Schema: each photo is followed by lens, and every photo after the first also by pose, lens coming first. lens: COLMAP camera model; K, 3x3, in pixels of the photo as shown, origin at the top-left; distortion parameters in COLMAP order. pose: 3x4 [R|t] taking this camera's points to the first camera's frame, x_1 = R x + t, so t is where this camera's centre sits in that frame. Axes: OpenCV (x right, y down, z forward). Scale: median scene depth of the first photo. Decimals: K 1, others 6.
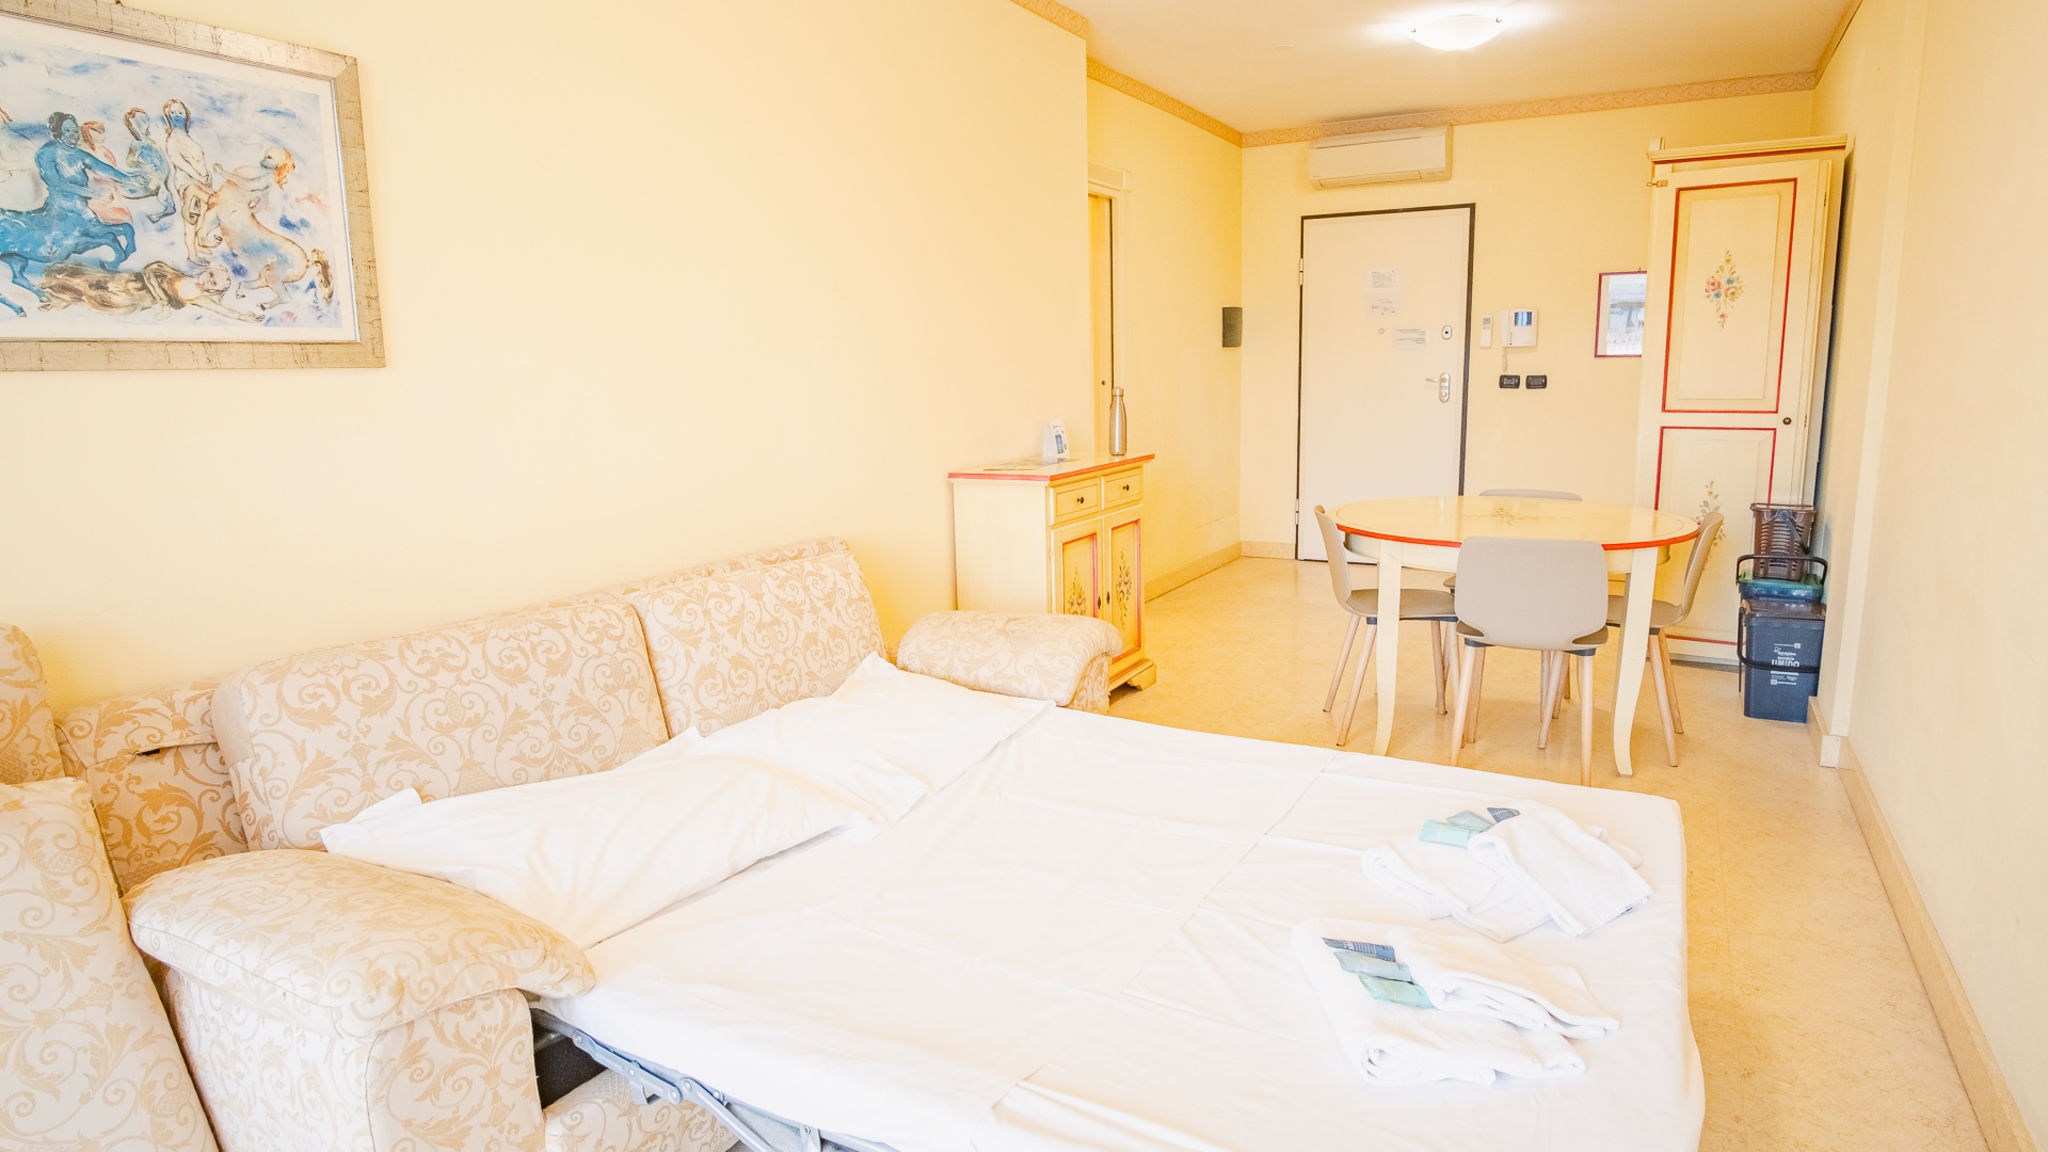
lens RADIAL K [[1169.1, 0, 1024.0], [0, 1169.1, 576.0], [0, 0, 1]] dist [-0.023903, 0.003906]
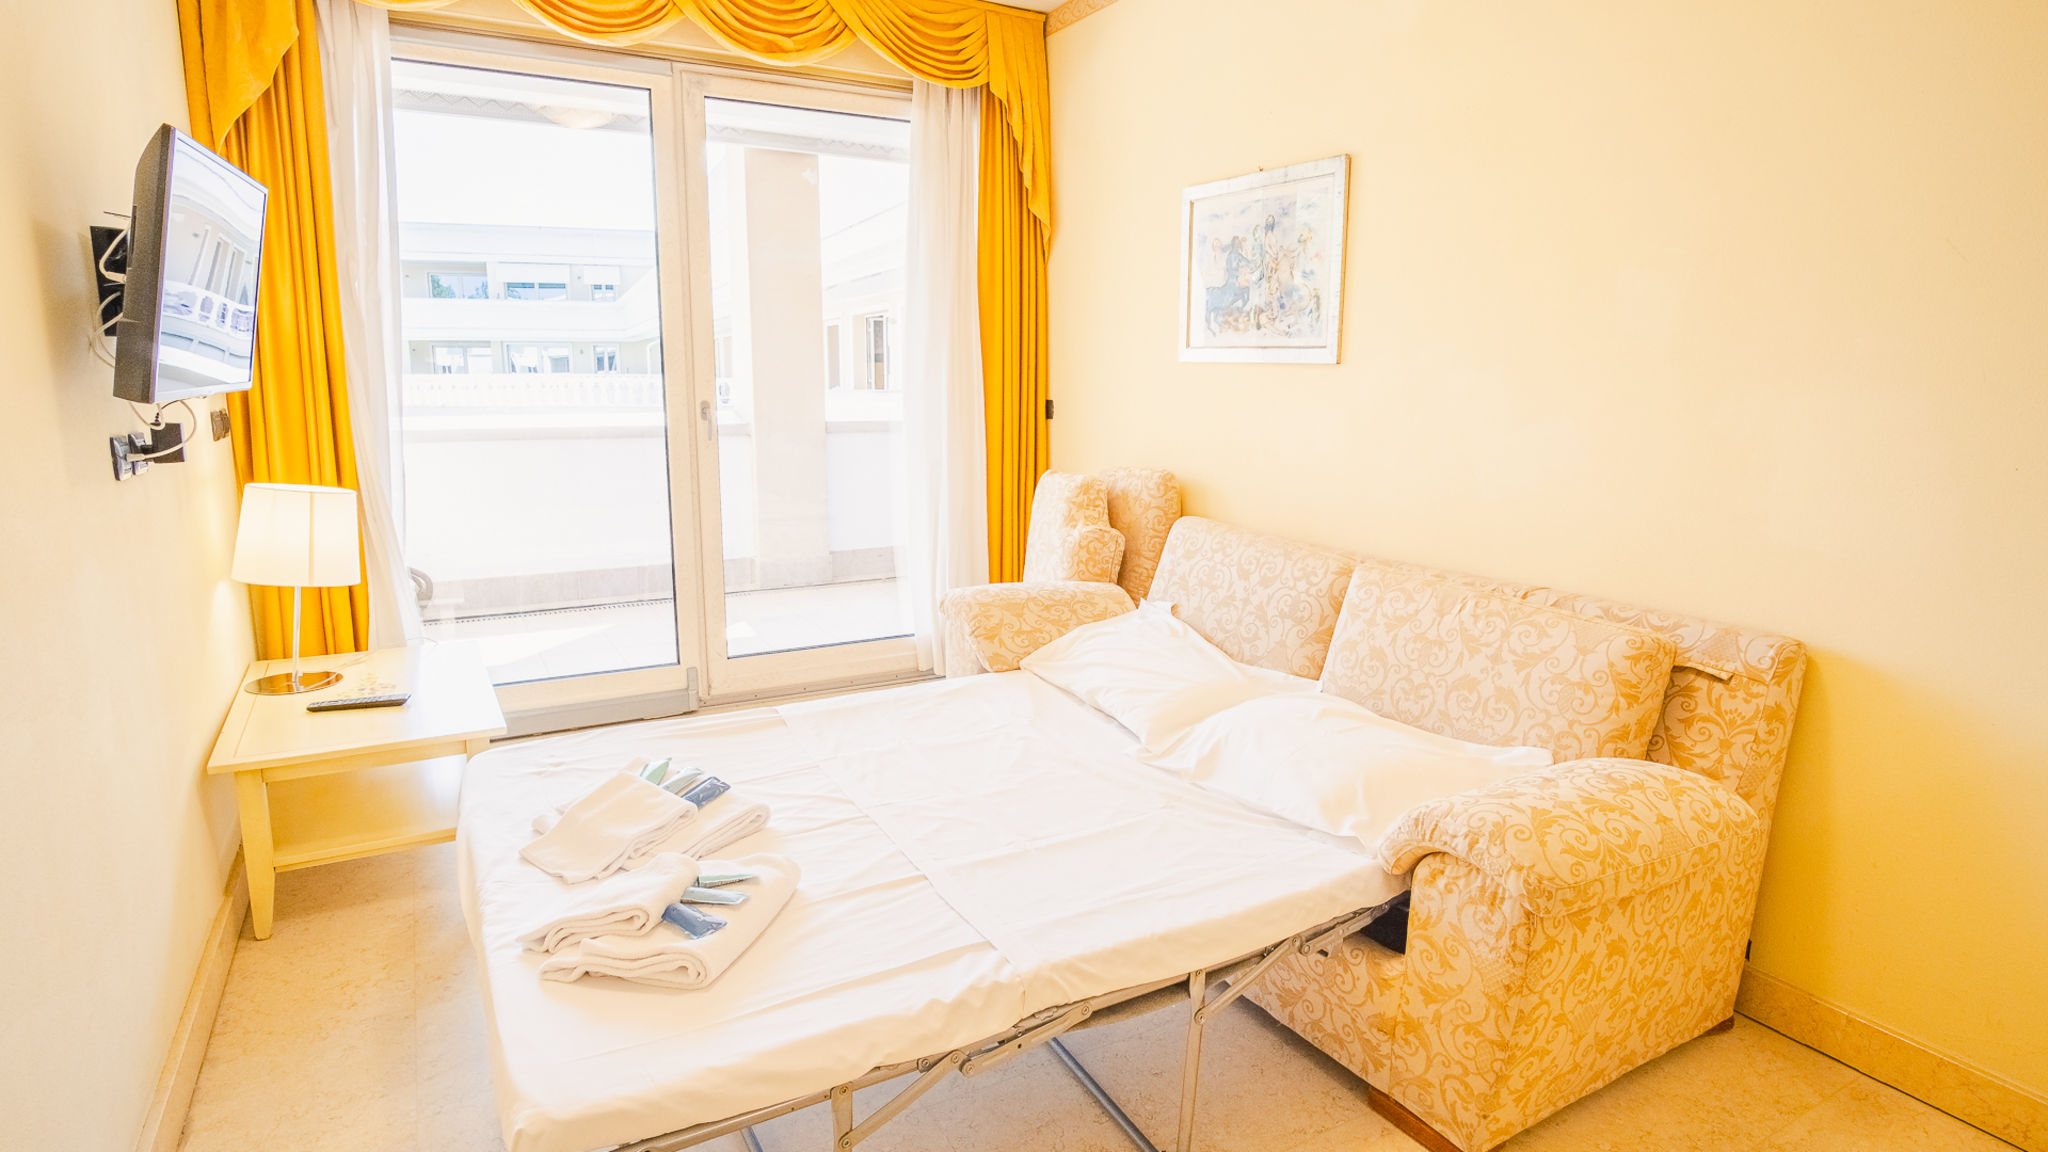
lens RADIAL K [[1125.0, 0, 1026.7], [0, 1125.0, 614.6], [0, 0, 1]] dist [-0.023863, 0.000780]
pose [[-0.540588, 0.190209, -0.819503, 0.470612], [-0.155293, 0.934805, 0.319411, -0.147083], [0.826831, 0.299932, -0.475806, 0.770156]]
